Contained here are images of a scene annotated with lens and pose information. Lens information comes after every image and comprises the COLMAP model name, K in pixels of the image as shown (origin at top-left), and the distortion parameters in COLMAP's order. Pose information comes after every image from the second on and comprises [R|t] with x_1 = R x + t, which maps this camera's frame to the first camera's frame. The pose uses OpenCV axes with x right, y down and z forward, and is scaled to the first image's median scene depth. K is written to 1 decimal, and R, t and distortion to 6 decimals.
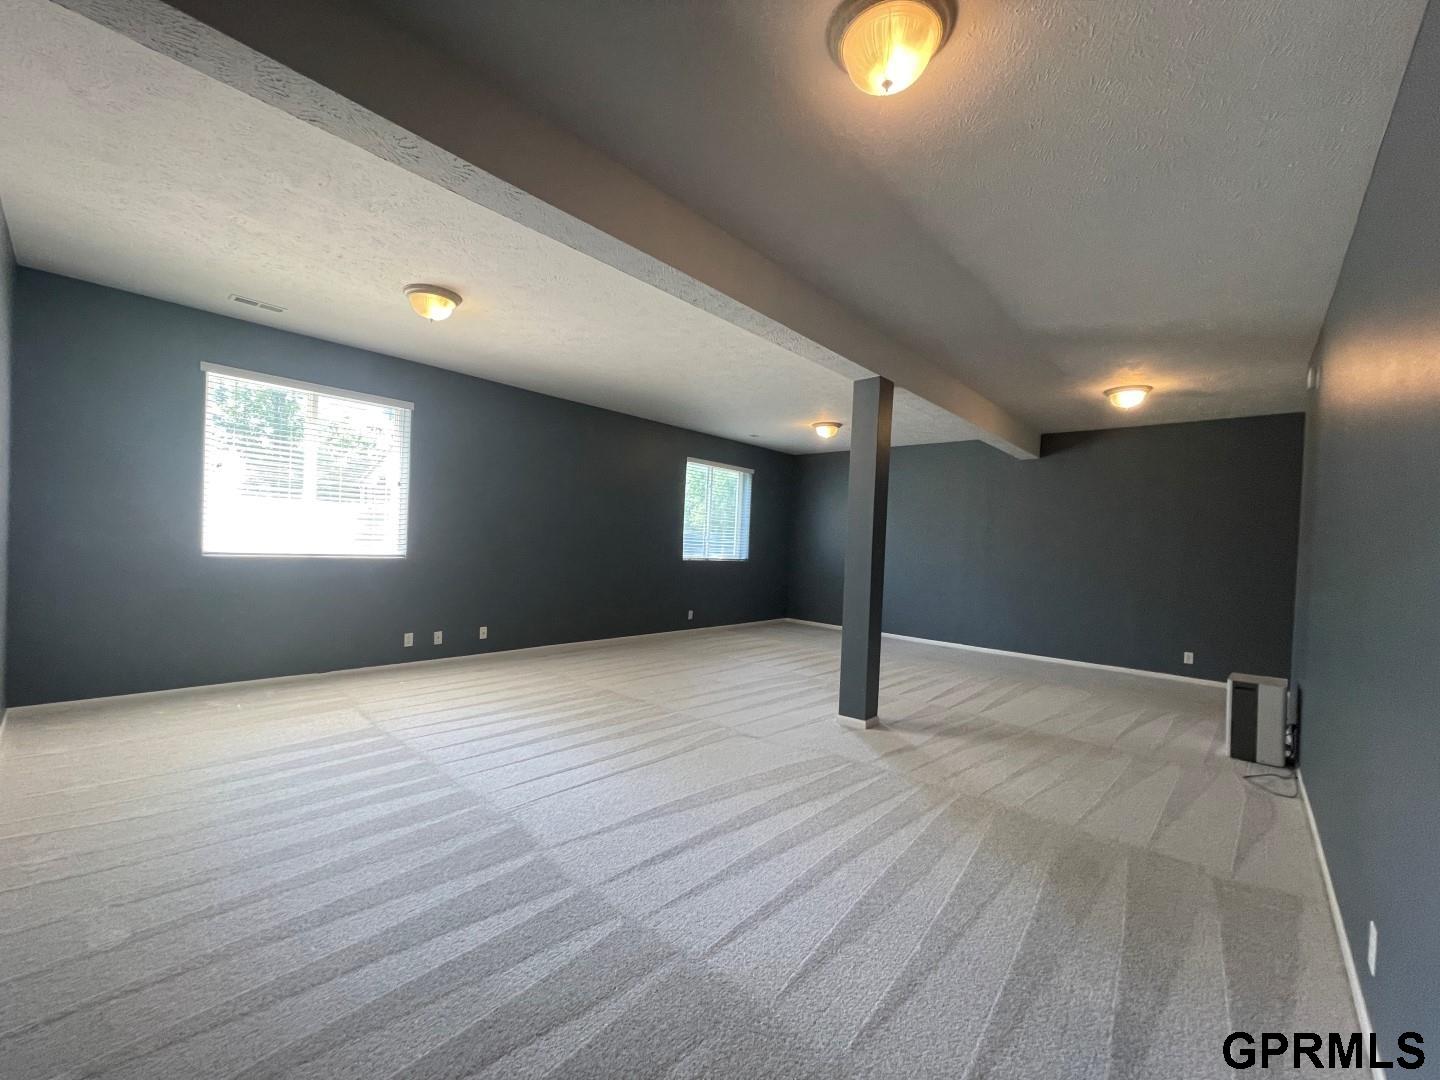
lens RADIAL K [[579.2, 0, 730.2], [0, 579.2, 544.3], [0, 0, 1]] dist [0.003279, 0.000252]
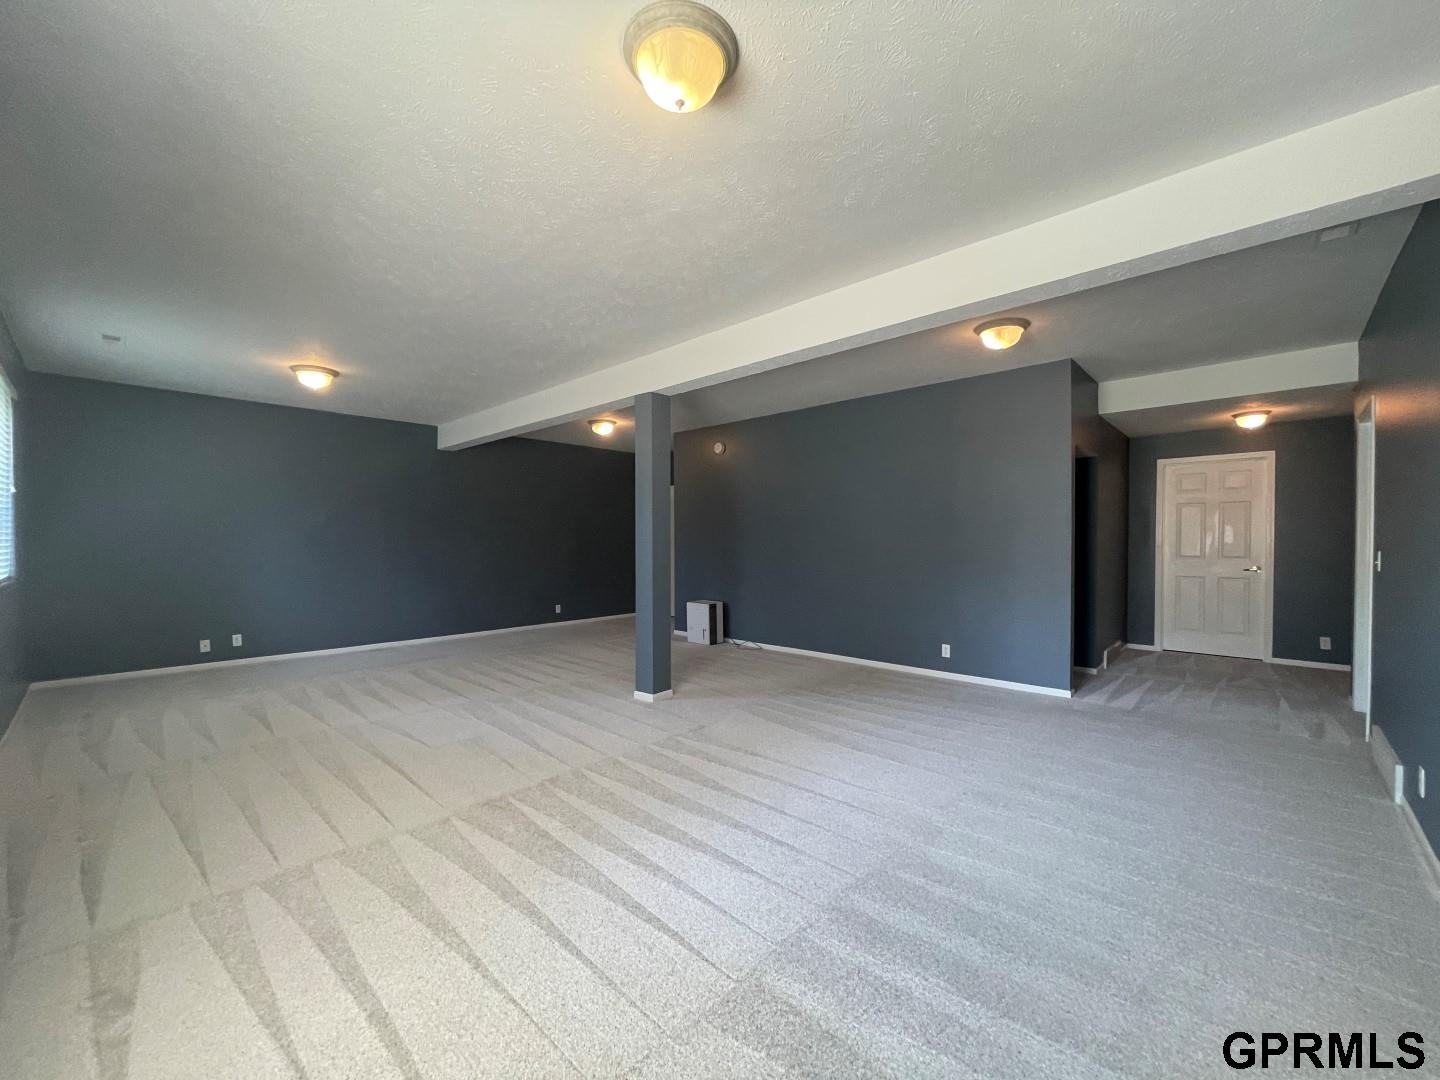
lens RADIAL K [[579.2, 0, 714.9], [0, 579.2, 543.1], [0, 0, 1]] dist [0.003279, 0.000252]
pose [[0.024059, -0.048524, 0.998532, -0.879051], [0.009480, 0.998788, 0.048308, -0.043009], [-0.999666, 0.008304, 0.024490, 0.842366]]
